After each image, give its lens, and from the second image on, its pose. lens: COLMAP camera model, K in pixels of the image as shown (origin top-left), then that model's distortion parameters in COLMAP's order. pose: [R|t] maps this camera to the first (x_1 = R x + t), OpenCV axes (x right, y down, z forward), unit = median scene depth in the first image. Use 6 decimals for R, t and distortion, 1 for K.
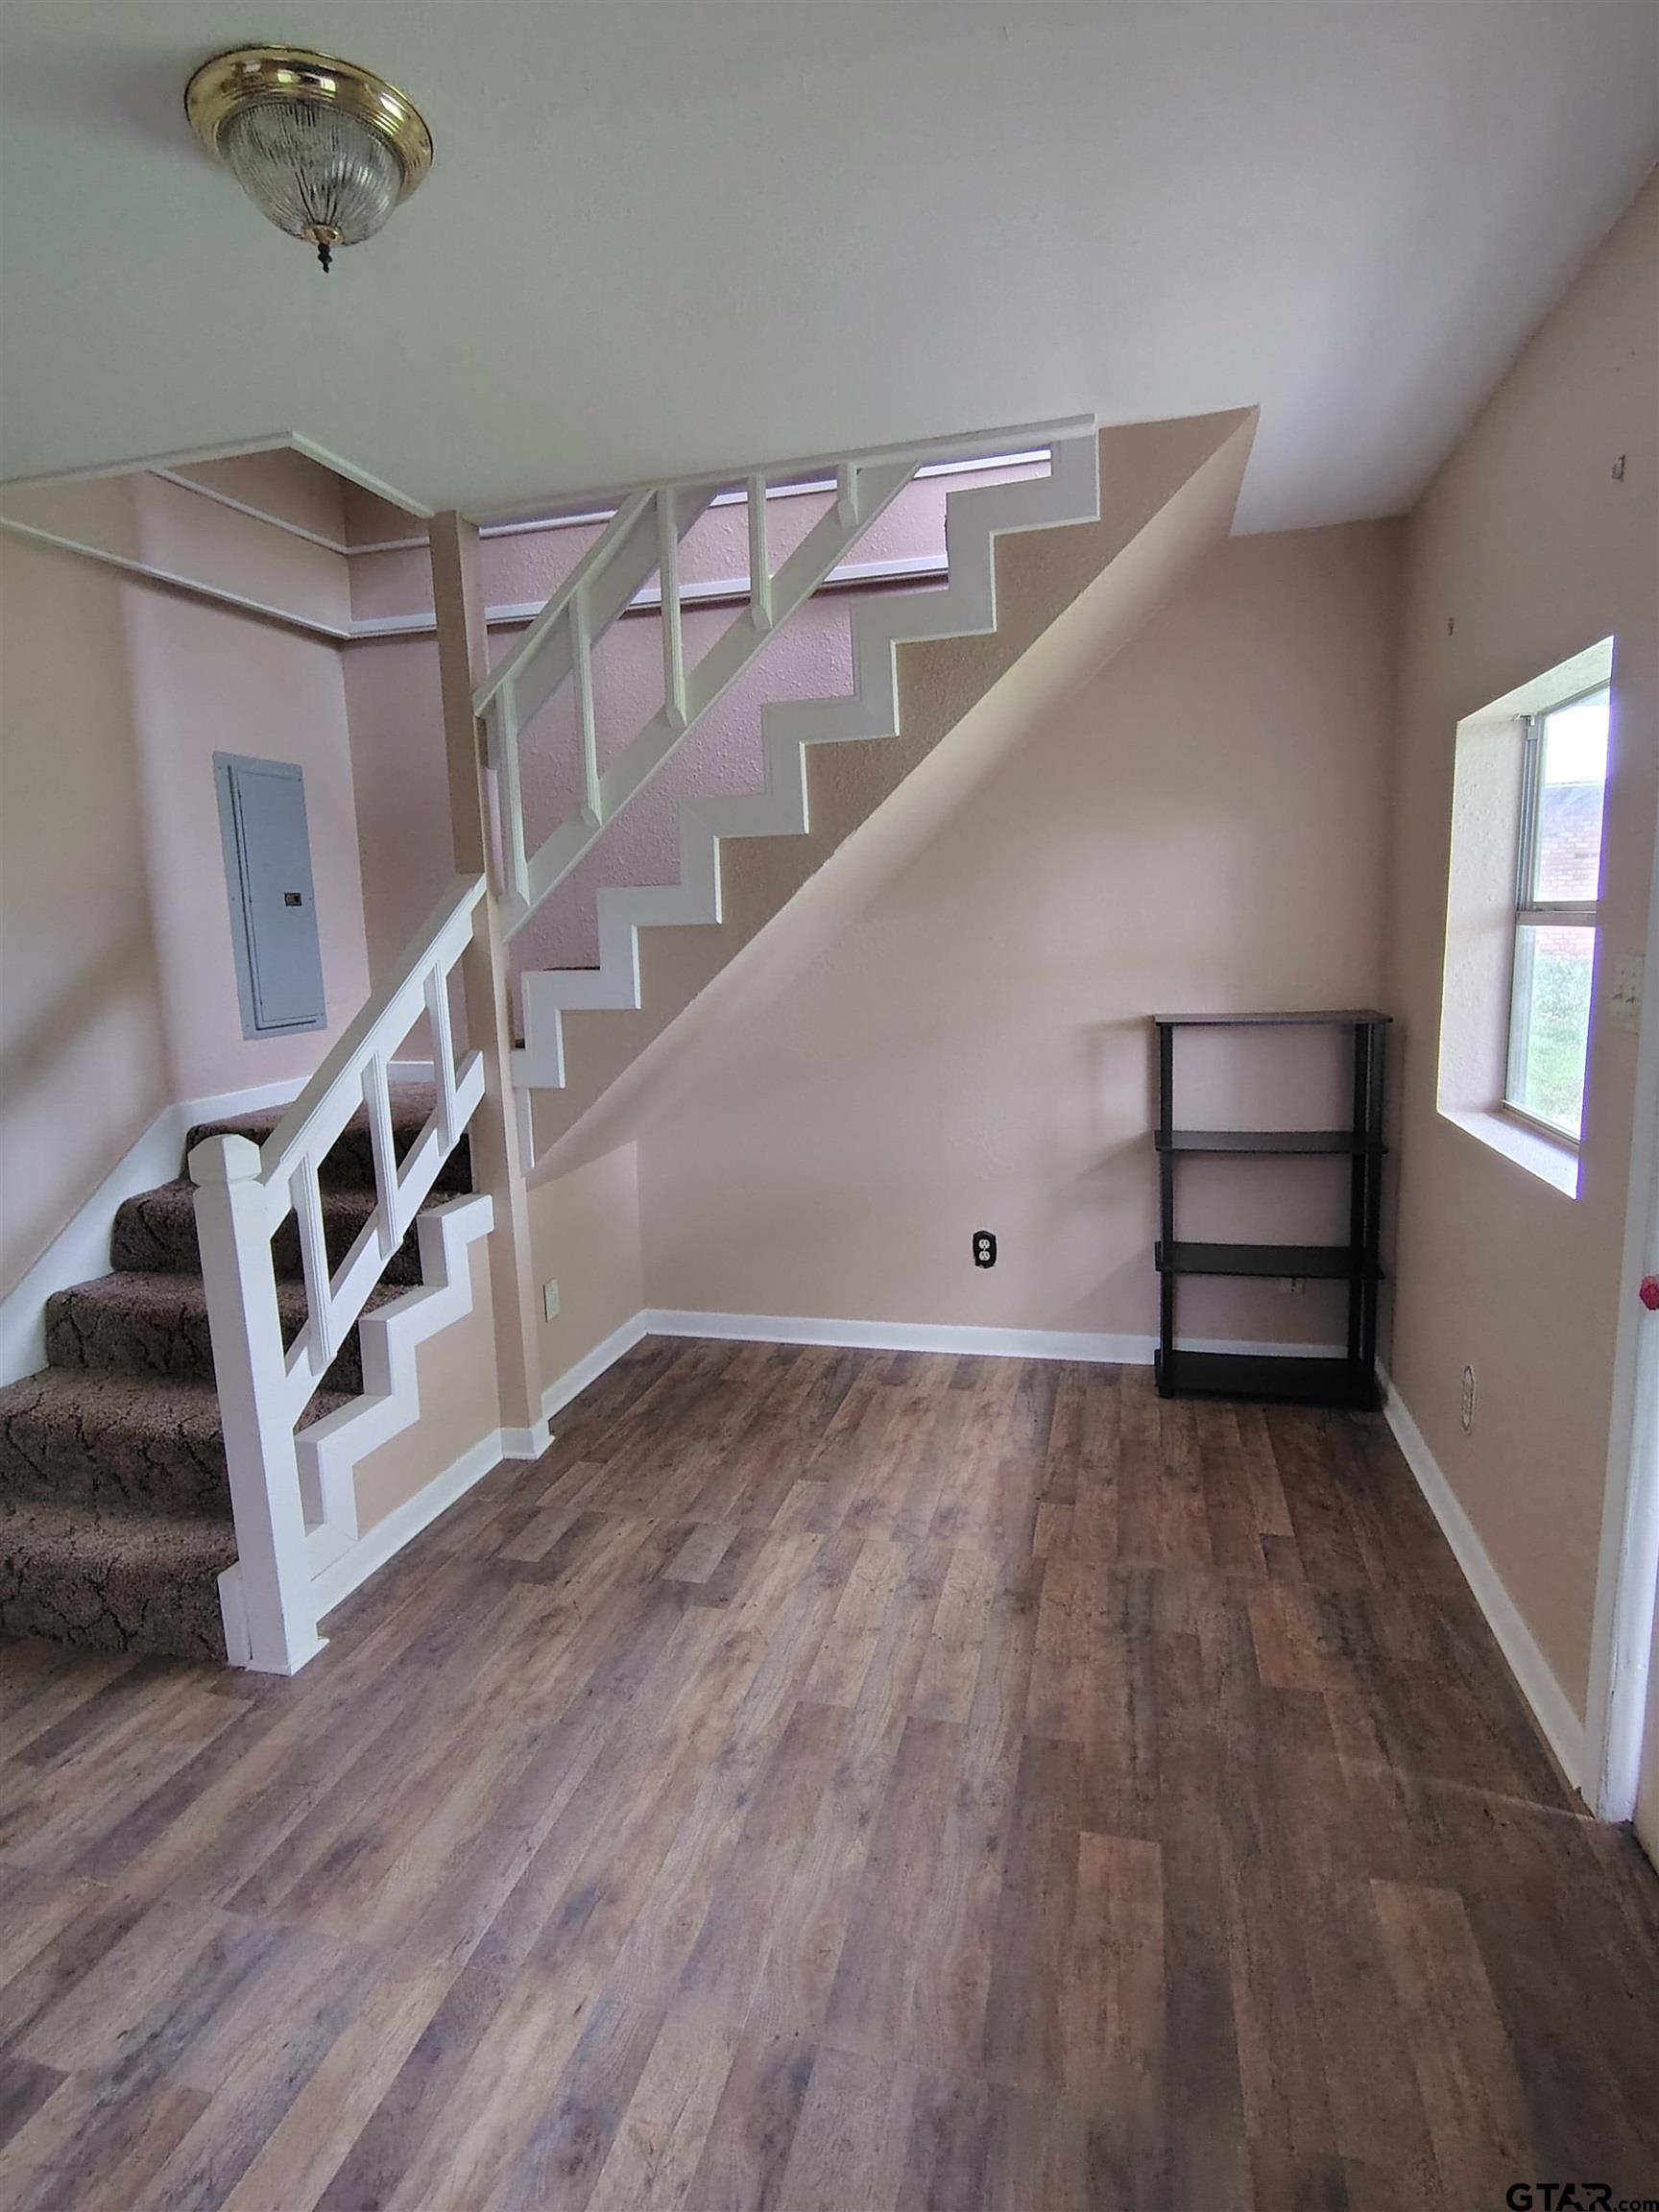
lens RADIAL K [[1172.4, 0, 822.4], [0, 1172.4, 1106.0], [0, 0, 1]] dist [-0.003488, 0.002810]
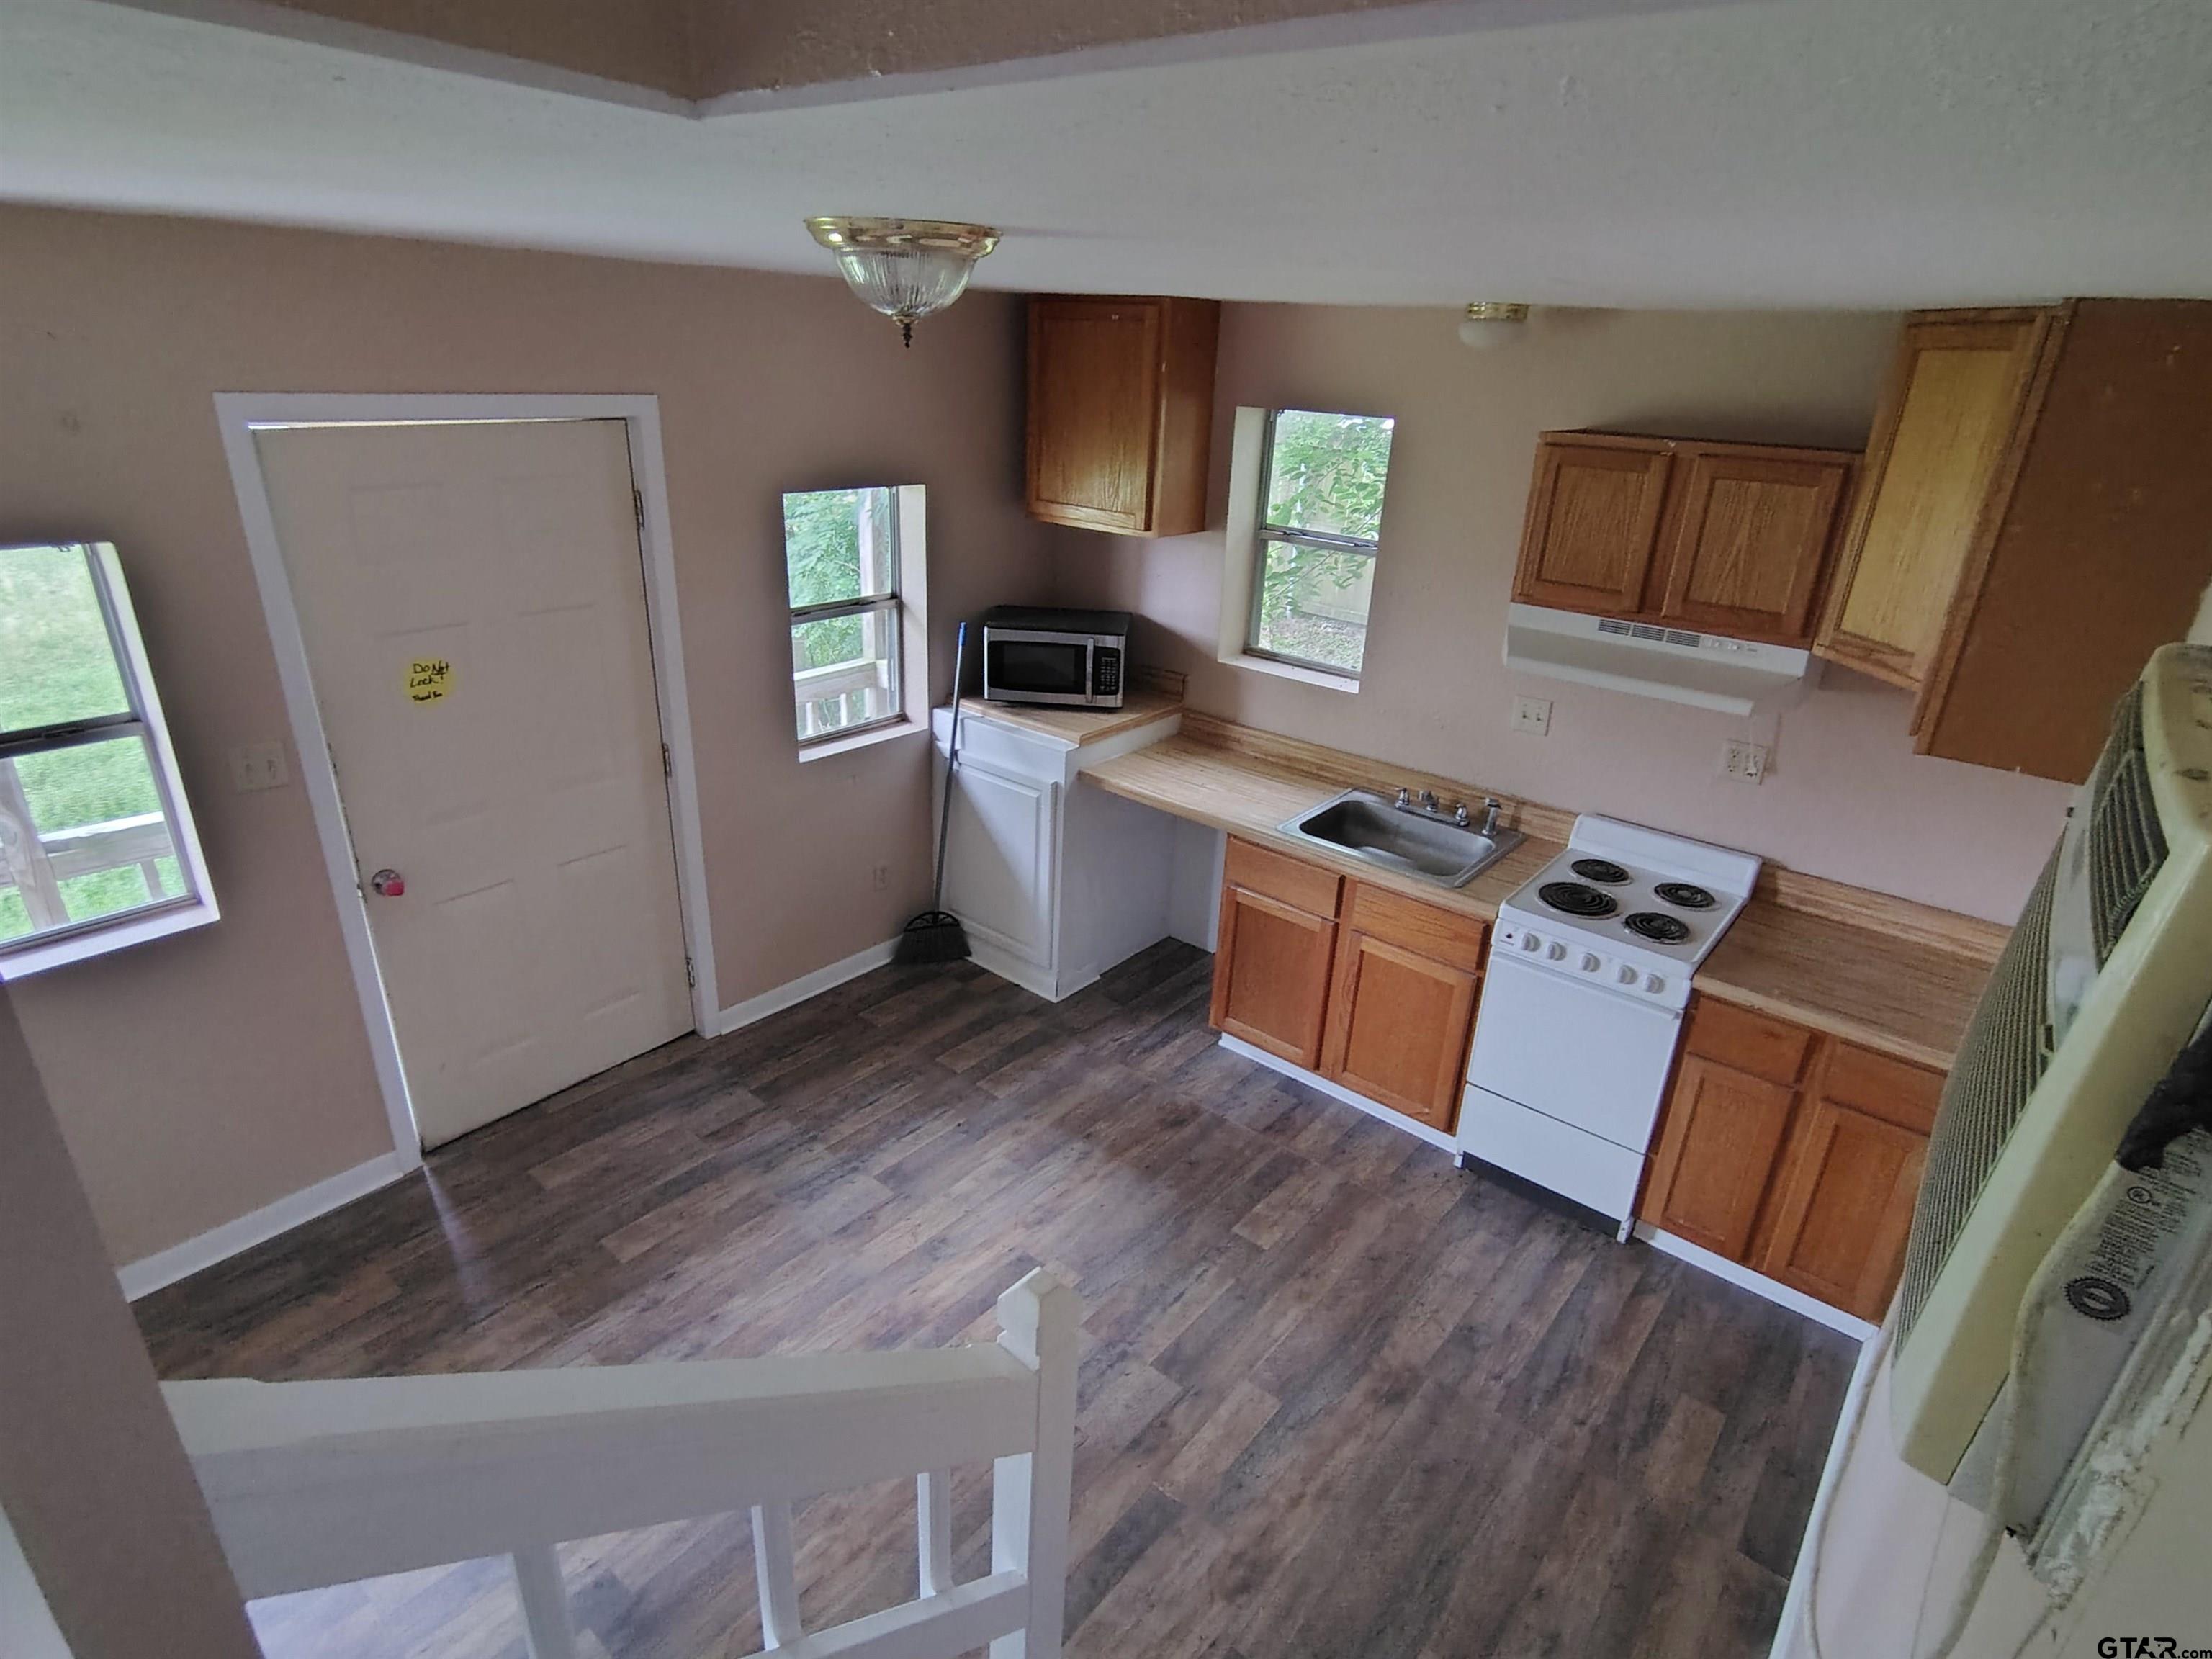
lens RADIAL K [[1172.4, 0, 1091.7], [0, 1172.4, 841.9], [0, 0, 1]] dist [-0.003488, 0.002810]
pose [[-0.904243, -0.172393, 0.390673, -0.823725], [0.054579, 0.860724, 0.506138, -0.630190], [-0.423516, 0.478995, -0.768894, 1.495338]]
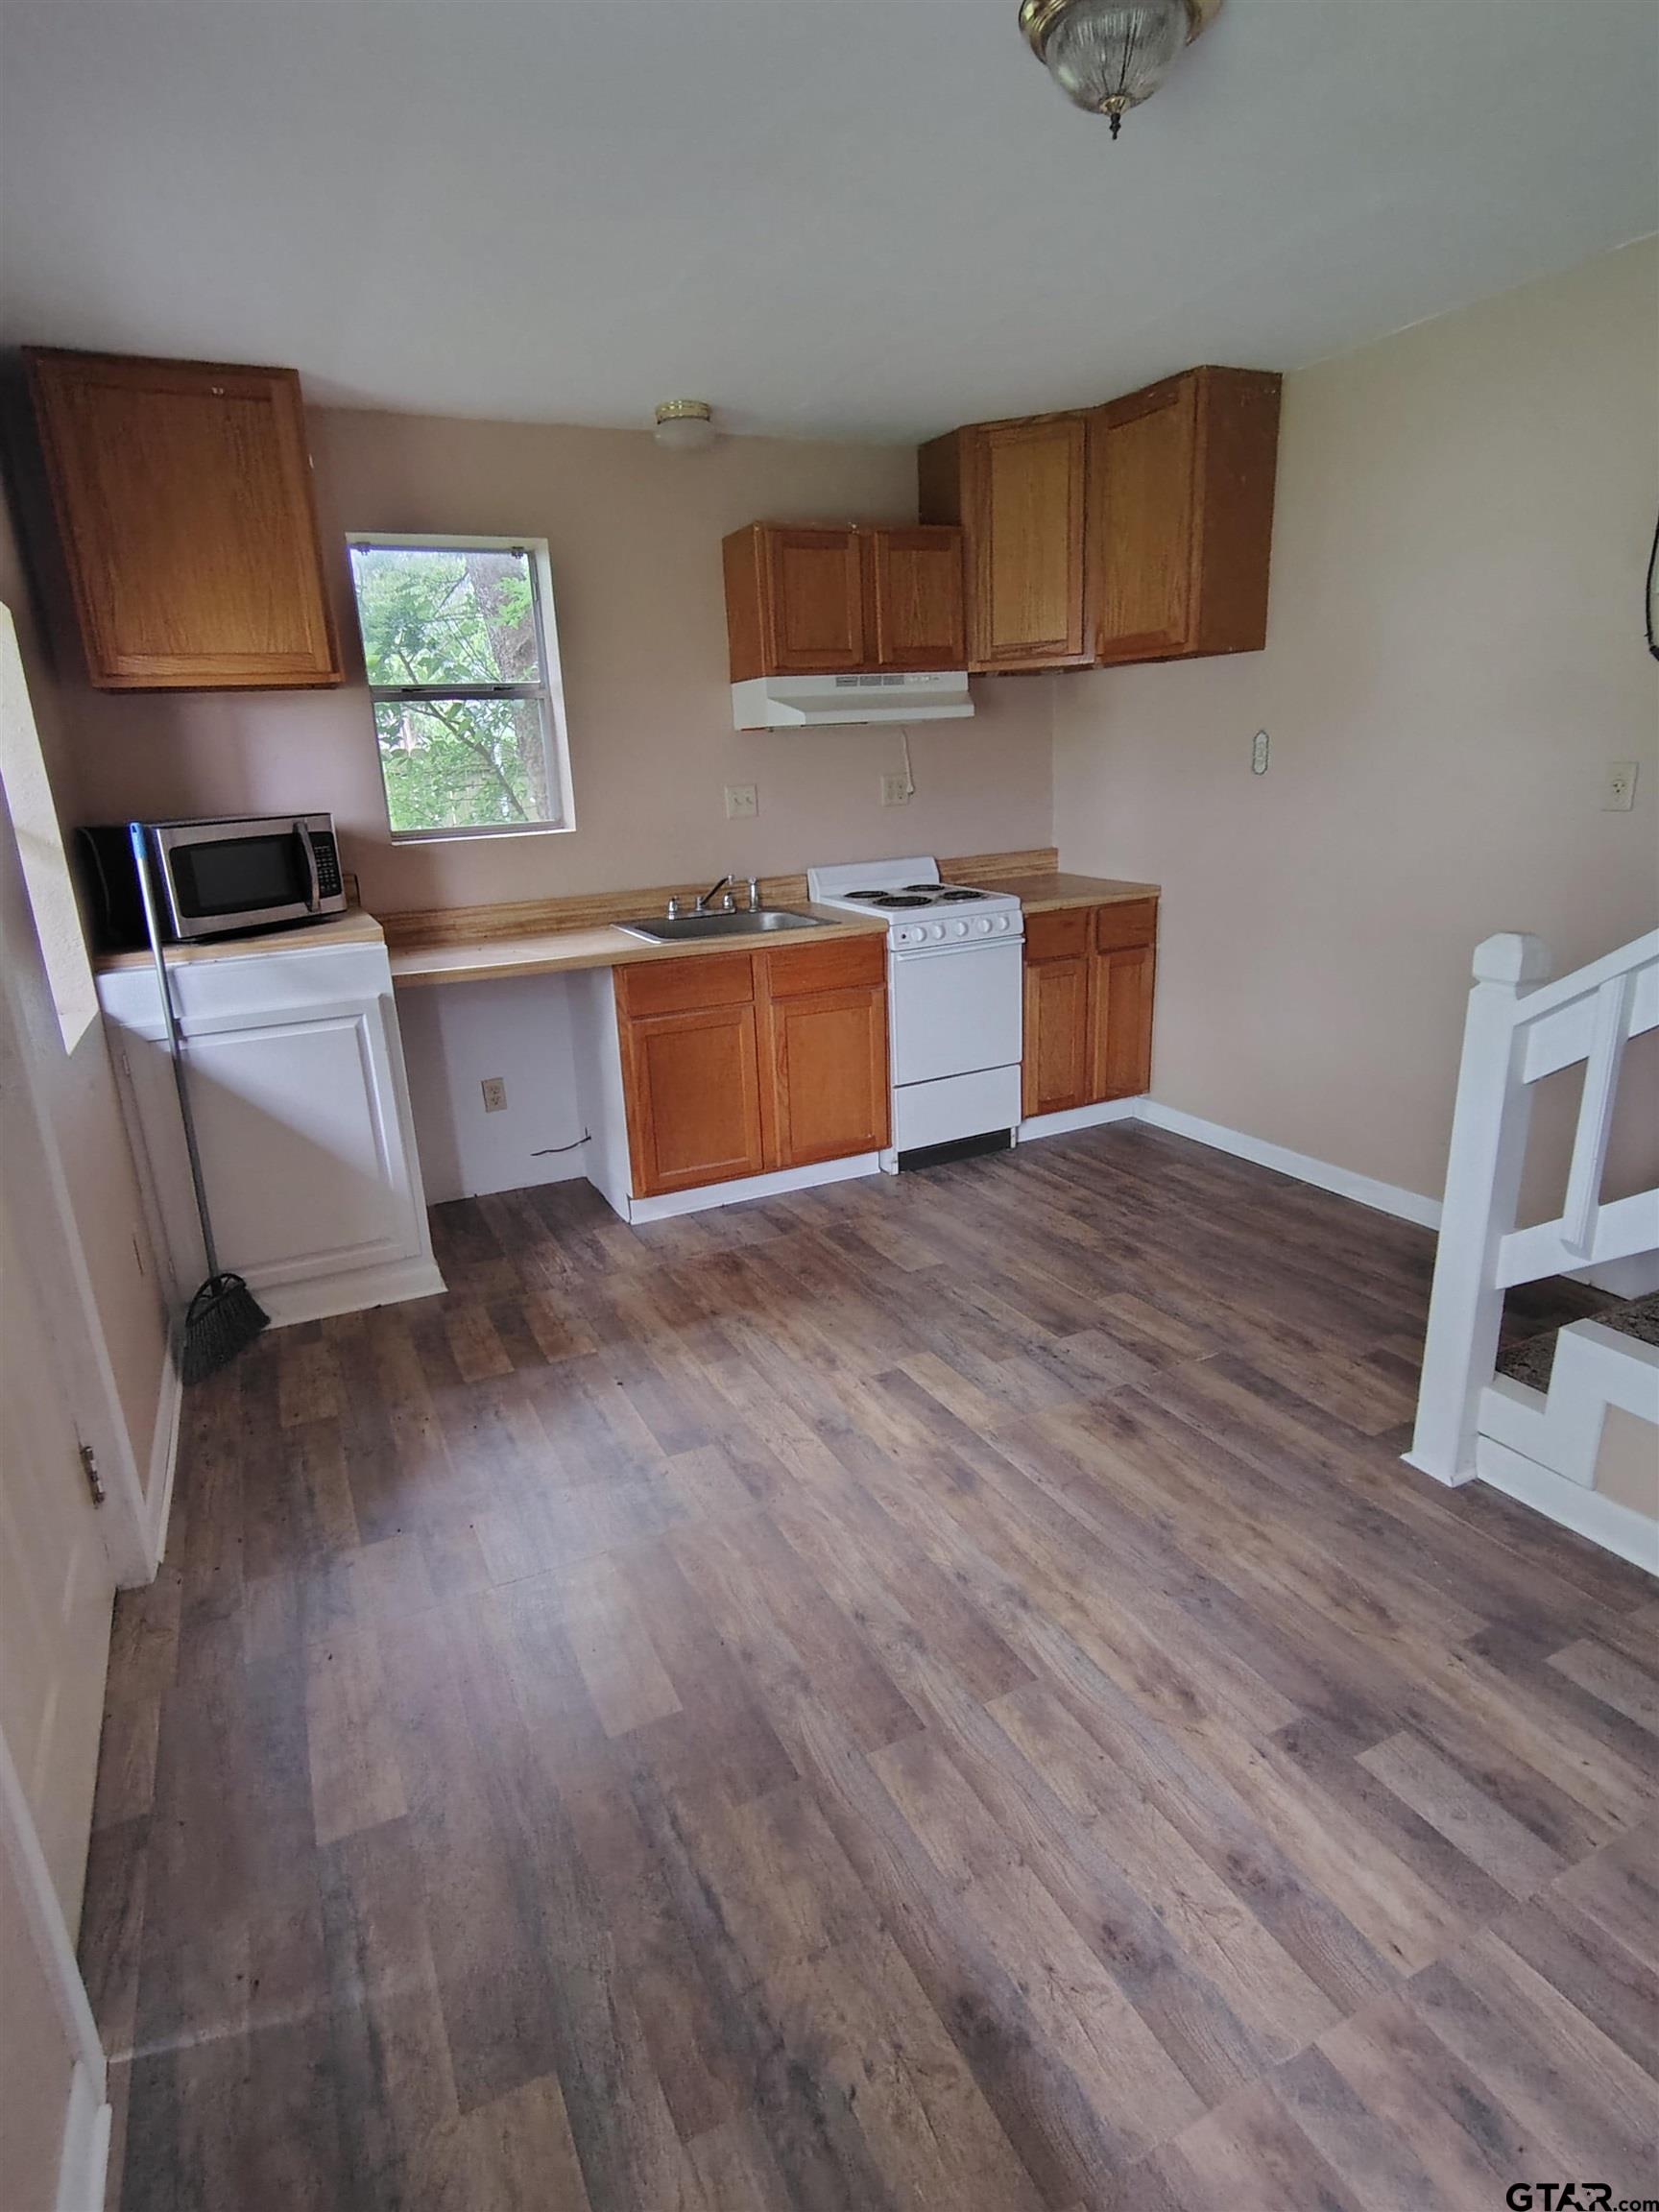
lens RADIAL K [[1172.4, 0, 811.7], [0, 1172.4, 1095.6], [0, 0, 1]] dist [-0.003488, 0.002810]
pose [[-0.757996, 0.246630, -0.603834, 0.529238], [-0.030788, 0.911197, 0.410818, -0.233128], [0.651532, 0.329989, -0.683091, 1.368974]]
